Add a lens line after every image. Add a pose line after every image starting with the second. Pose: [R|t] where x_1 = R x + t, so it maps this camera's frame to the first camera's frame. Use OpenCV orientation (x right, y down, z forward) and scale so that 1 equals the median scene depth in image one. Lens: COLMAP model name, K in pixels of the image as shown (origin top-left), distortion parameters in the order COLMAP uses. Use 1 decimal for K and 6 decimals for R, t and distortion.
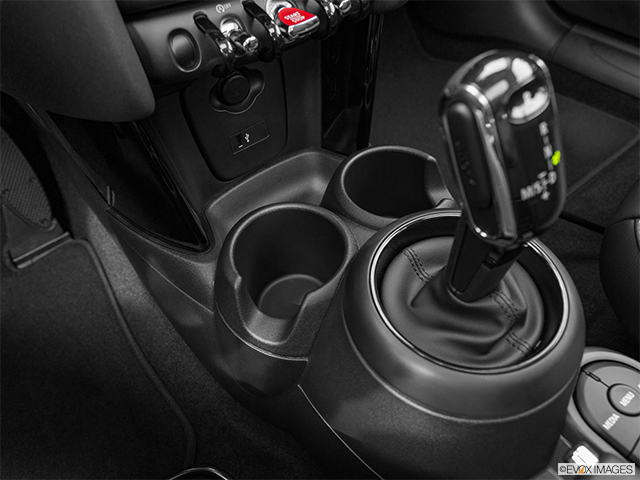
lens RADIAL K [[483.2, 0, 320.0], [0, 483.2, 240.0], [0, 0, 1]] dist [0.021843, -0.001660]
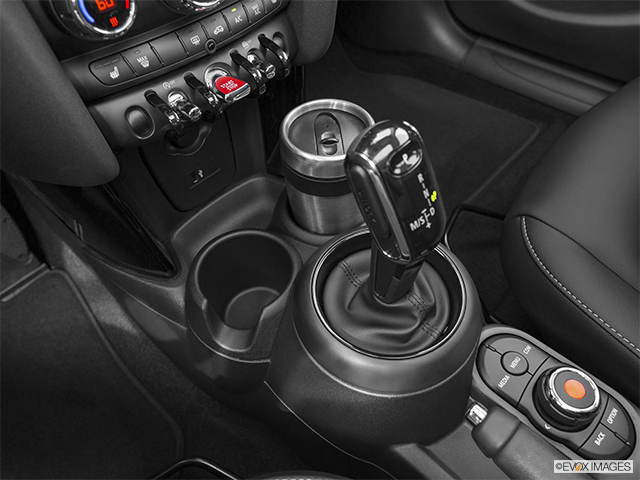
lens RADIAL K [[455.6, 0, 320.0], [0, 455.6, 240.0], [0, 0, 1]] dist [-0.005179, -0.004797]
pose [[0.991830, -0.099206, 0.080193, 0.037296], [0.097682, 0.994958, 0.022719, -0.065577], [-0.082042, -0.014700, 0.996520, -0.137387]]
